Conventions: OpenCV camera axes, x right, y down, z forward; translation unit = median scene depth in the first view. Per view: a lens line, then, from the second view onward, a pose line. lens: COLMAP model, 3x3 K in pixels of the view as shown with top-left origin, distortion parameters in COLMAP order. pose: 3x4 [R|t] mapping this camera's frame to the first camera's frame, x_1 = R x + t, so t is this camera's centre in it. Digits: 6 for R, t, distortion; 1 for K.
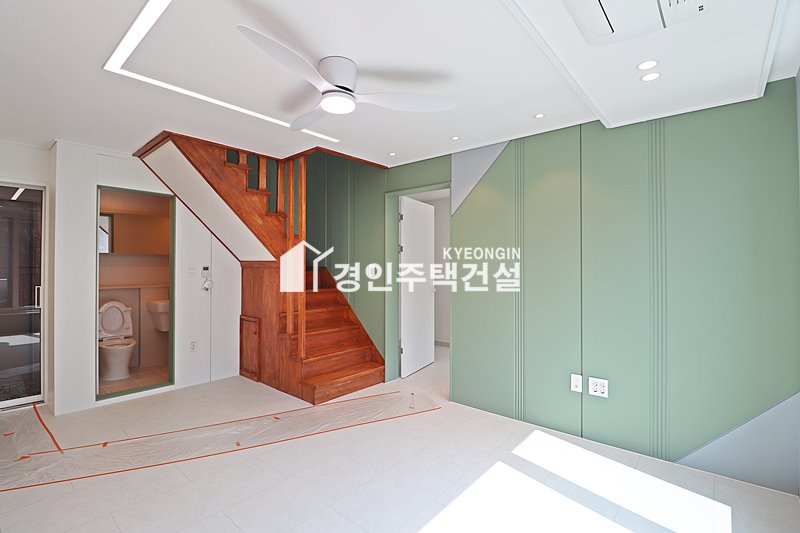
lens RADIAL K [[367.9, 0, 396.2], [0, 367.9, 261.3], [0, 0, 1]] dist [-0.003439, -0.012366]
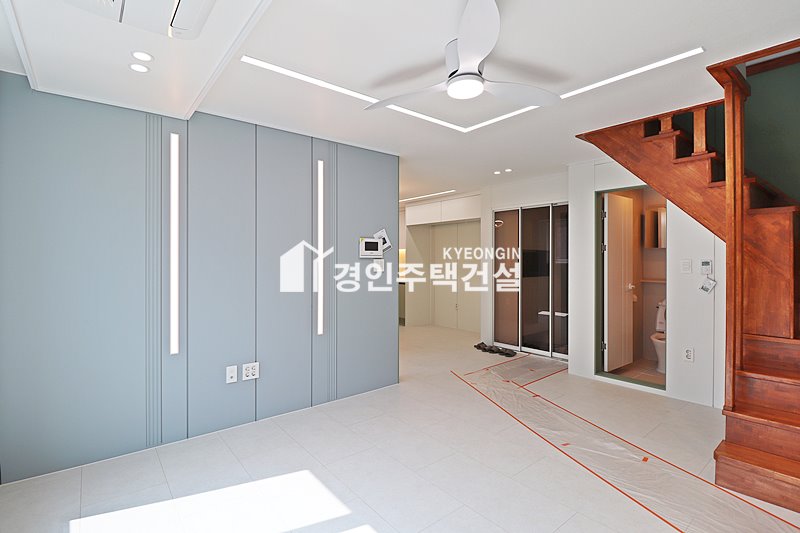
lens RADIAL K [[378.4, 0, 396.4], [0, 378.4, 259.5], [0, 0, 1]] dist [0.001106, -0.012833]
pose [[-0.180882, -0.002498, -0.983502, 0.460309], [0.012557, 0.999909, -0.004849, 0.007881], [0.983425, -0.013227, -0.180835, 0.545014]]
